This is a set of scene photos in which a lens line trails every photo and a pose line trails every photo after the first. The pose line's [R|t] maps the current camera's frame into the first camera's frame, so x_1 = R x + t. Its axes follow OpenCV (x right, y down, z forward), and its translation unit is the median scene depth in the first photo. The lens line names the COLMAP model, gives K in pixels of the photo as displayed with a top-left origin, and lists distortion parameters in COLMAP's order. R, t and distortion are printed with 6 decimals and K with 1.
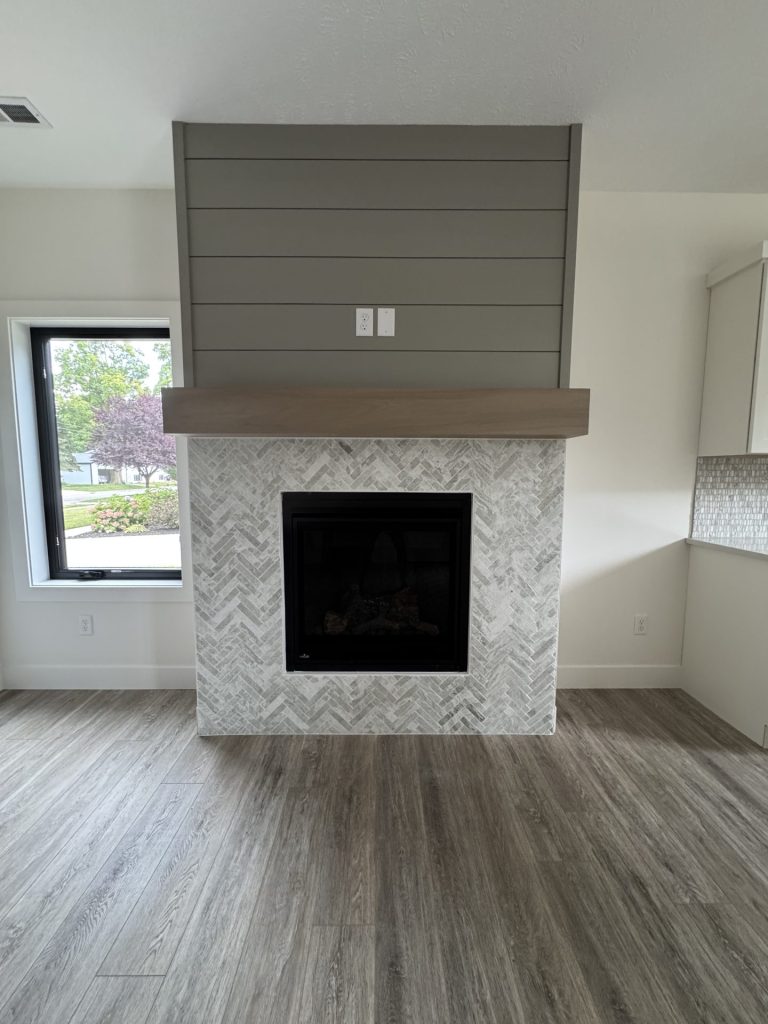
lens RADIAL K [[409.5, 0, 384.0], [0, 409.5, 512.0], [0, 0, 1]] dist [0.000649, 0.000157]
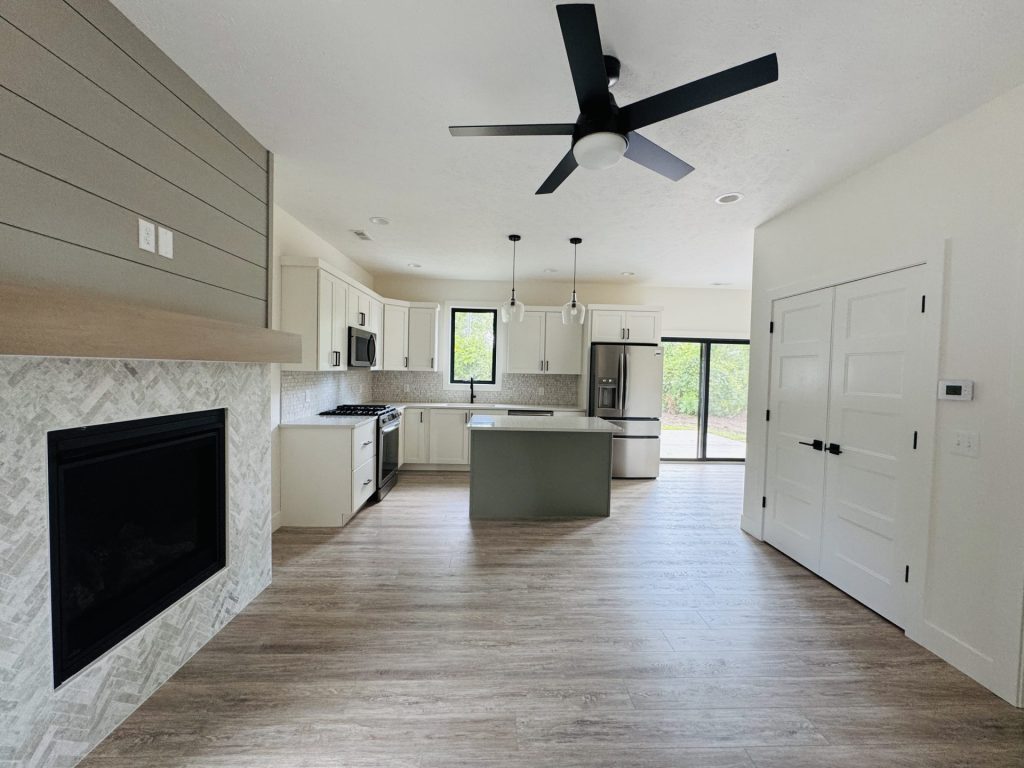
lens RADIAL K [[409.5, 0, 512.0], [0, 409.5, 384.0], [0, 0, 1]] dist [0.000649, 0.000157]
pose [[-0.027256, -0.038782, 0.998876, -0.976831], [0.077174, 0.996183, 0.040783, -0.099182], [-0.996645, 0.078198, -0.024159, 0.215005]]
